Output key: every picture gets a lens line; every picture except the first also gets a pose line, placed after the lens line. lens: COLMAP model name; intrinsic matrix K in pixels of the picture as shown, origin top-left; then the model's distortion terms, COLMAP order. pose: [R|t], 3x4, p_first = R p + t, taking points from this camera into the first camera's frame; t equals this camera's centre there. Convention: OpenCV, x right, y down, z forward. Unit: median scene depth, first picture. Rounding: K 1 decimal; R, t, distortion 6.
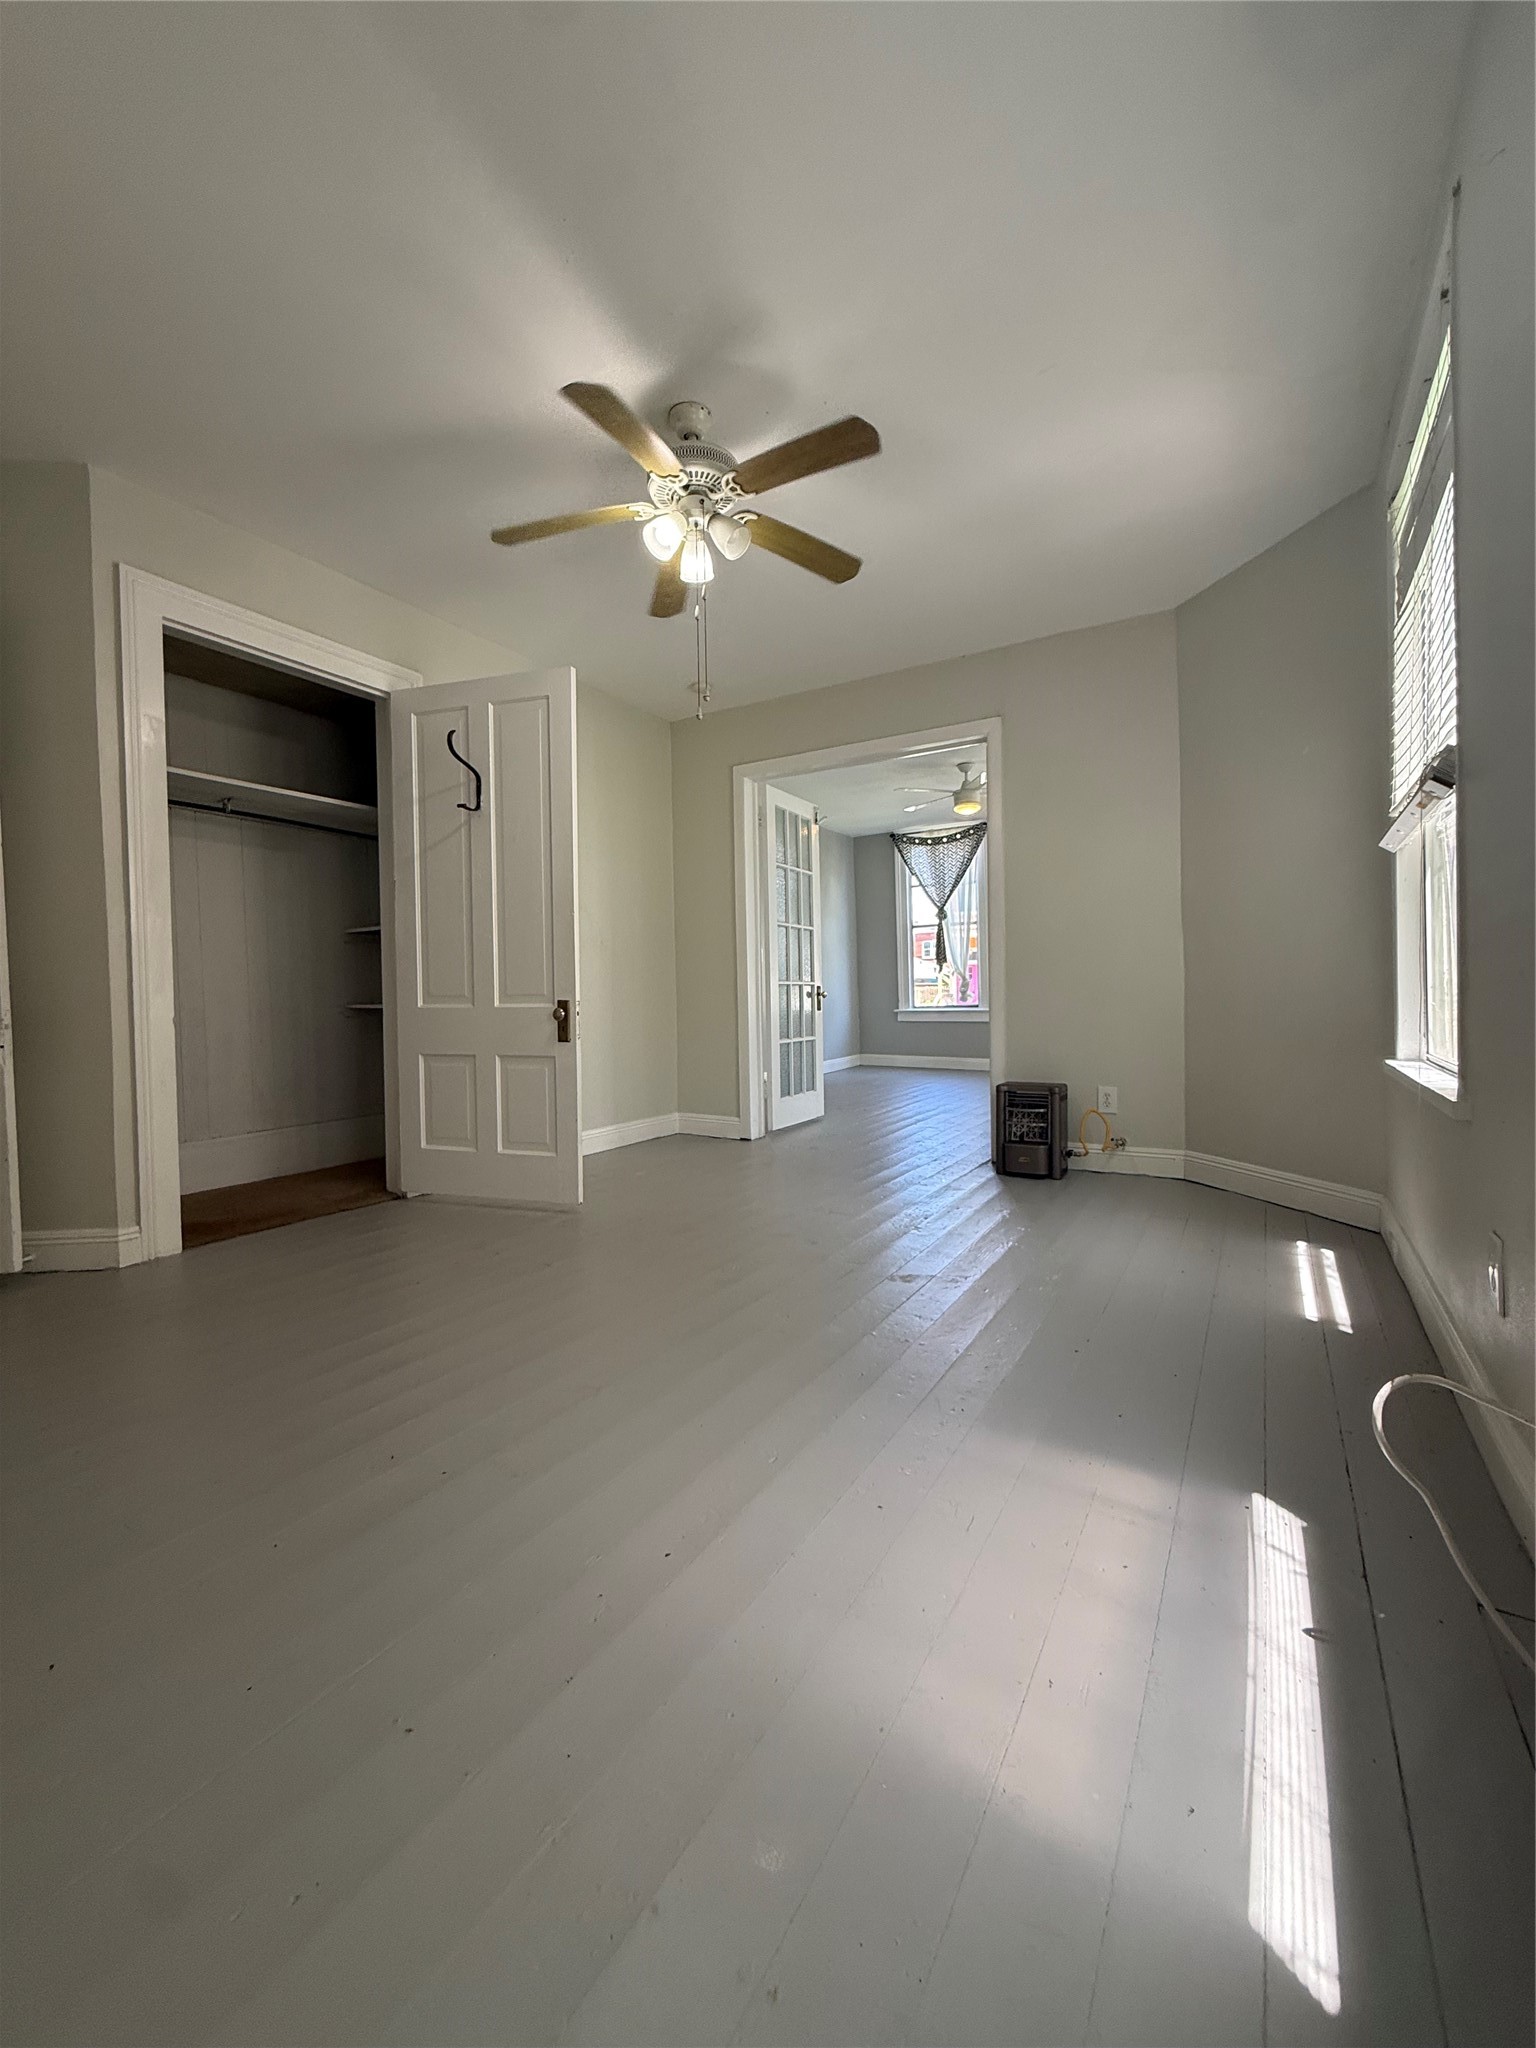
lens RADIAL K [[819.1, 0, 779.5], [0, 819.1, 1024.2], [0, 0, 1]] dist [-0.000332, 0.000653]
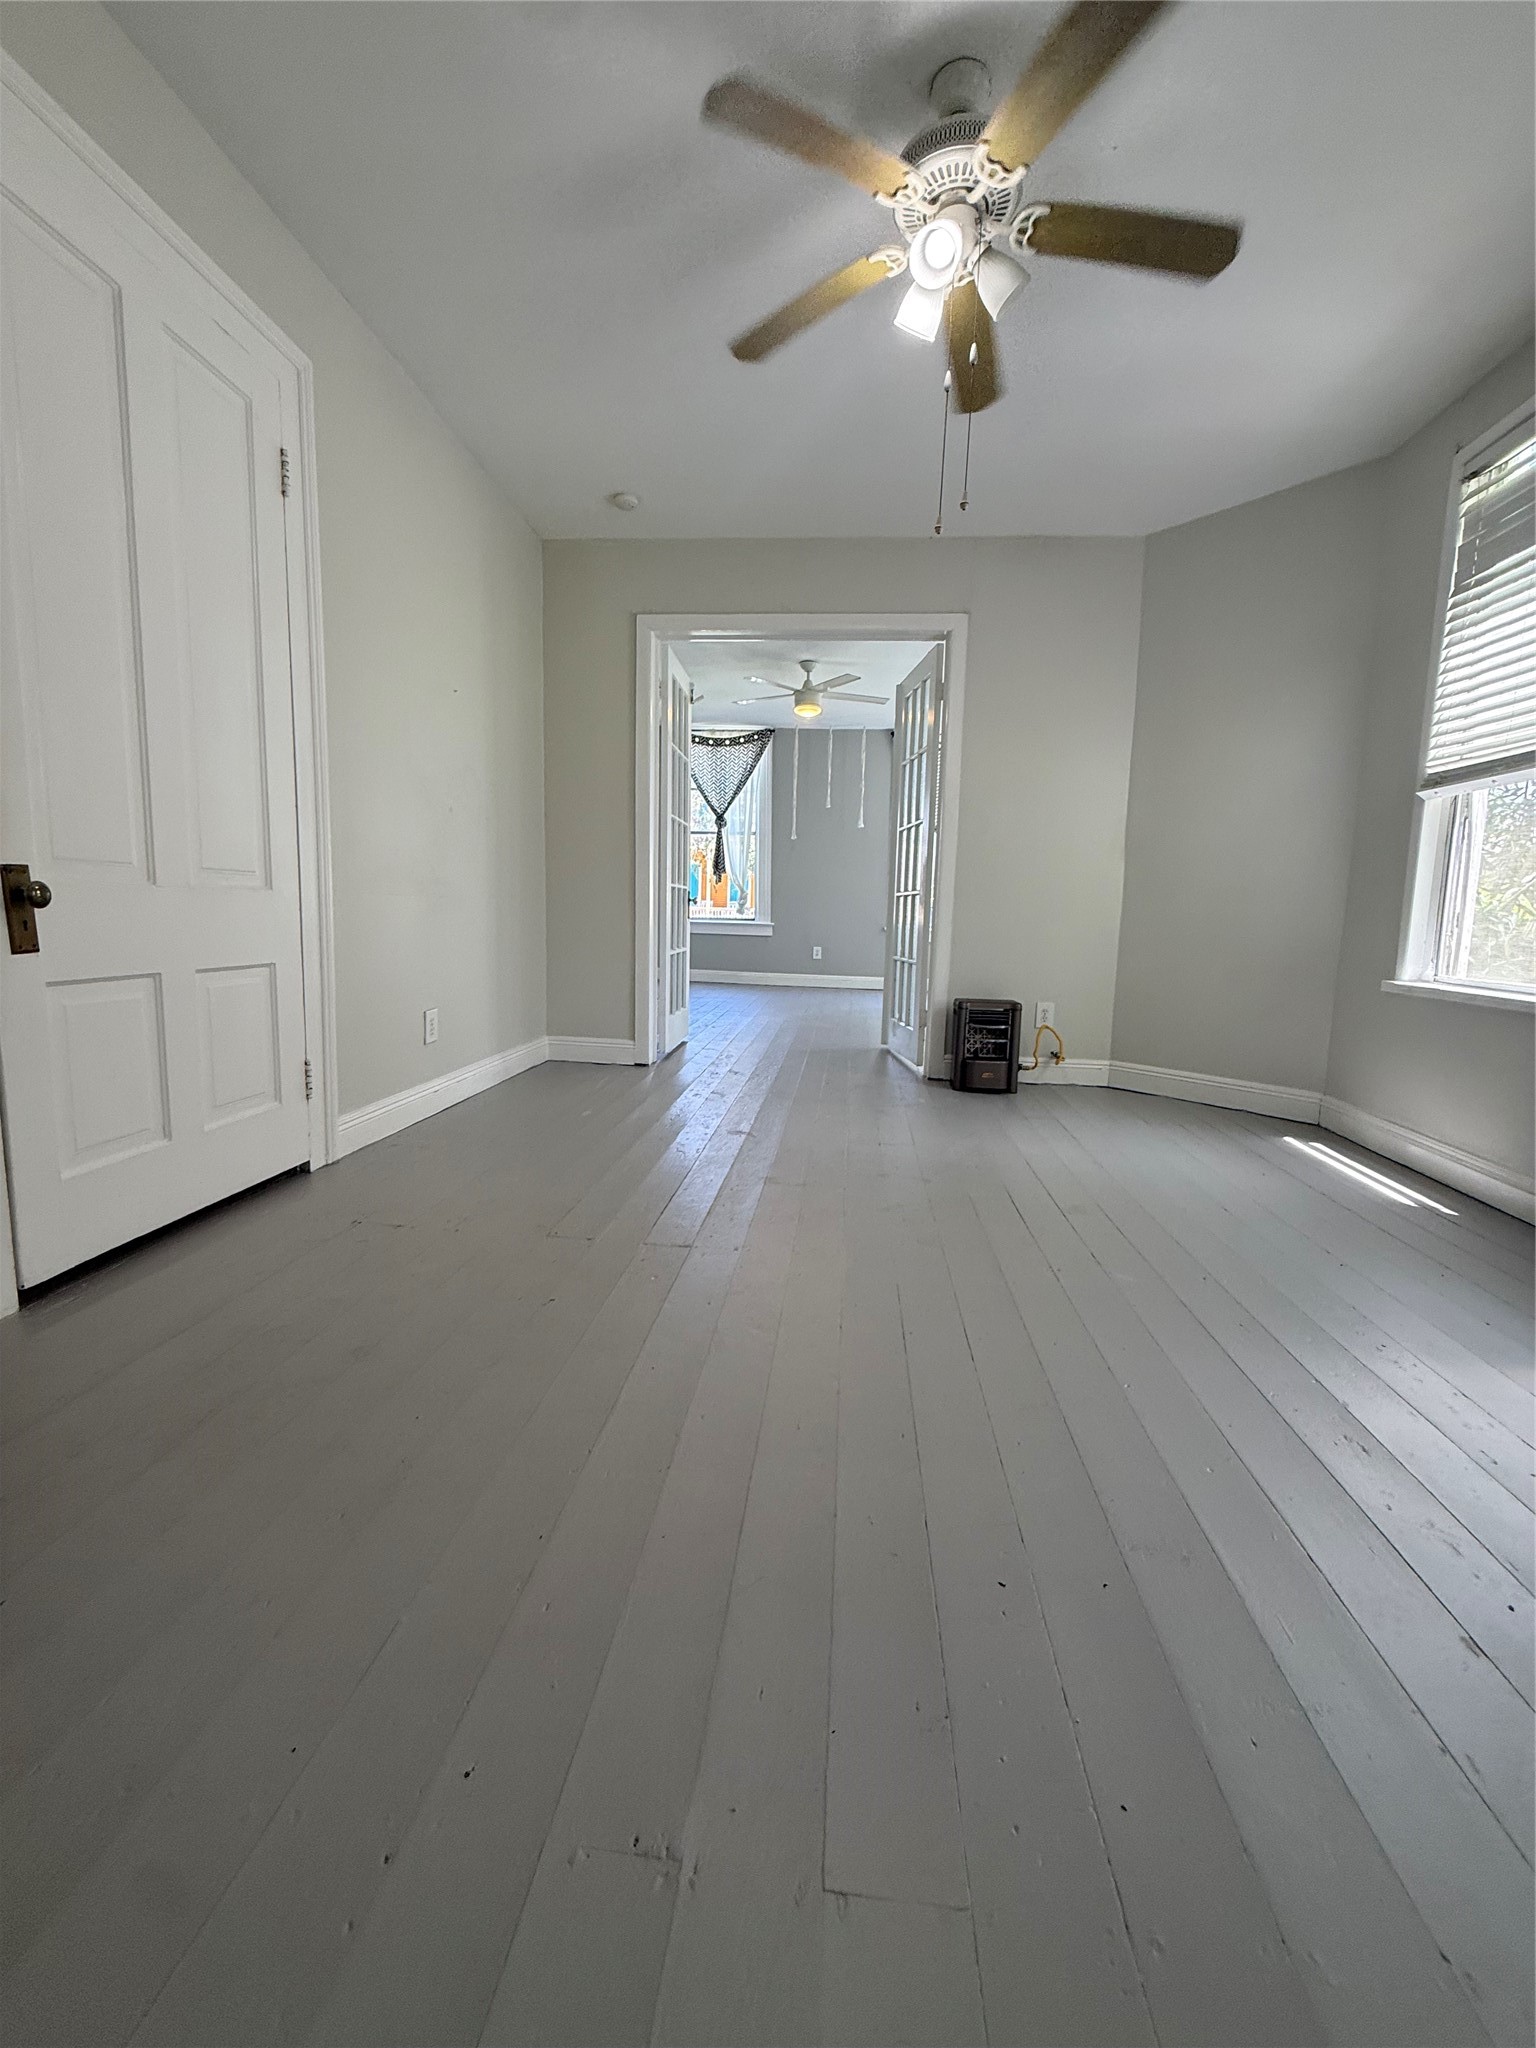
lens RADIAL K [[819.1, 0, 761.0], [0, 819.1, 1019.8], [0, 0, 1]] dist [-0.000332, 0.000653]
pose [[0.902022, -0.015281, 0.431420, -0.293389], [-0.028081, 0.995180, 0.093961, 0.007739], [-0.430776, -0.096870, 0.897245, 0.167516]]
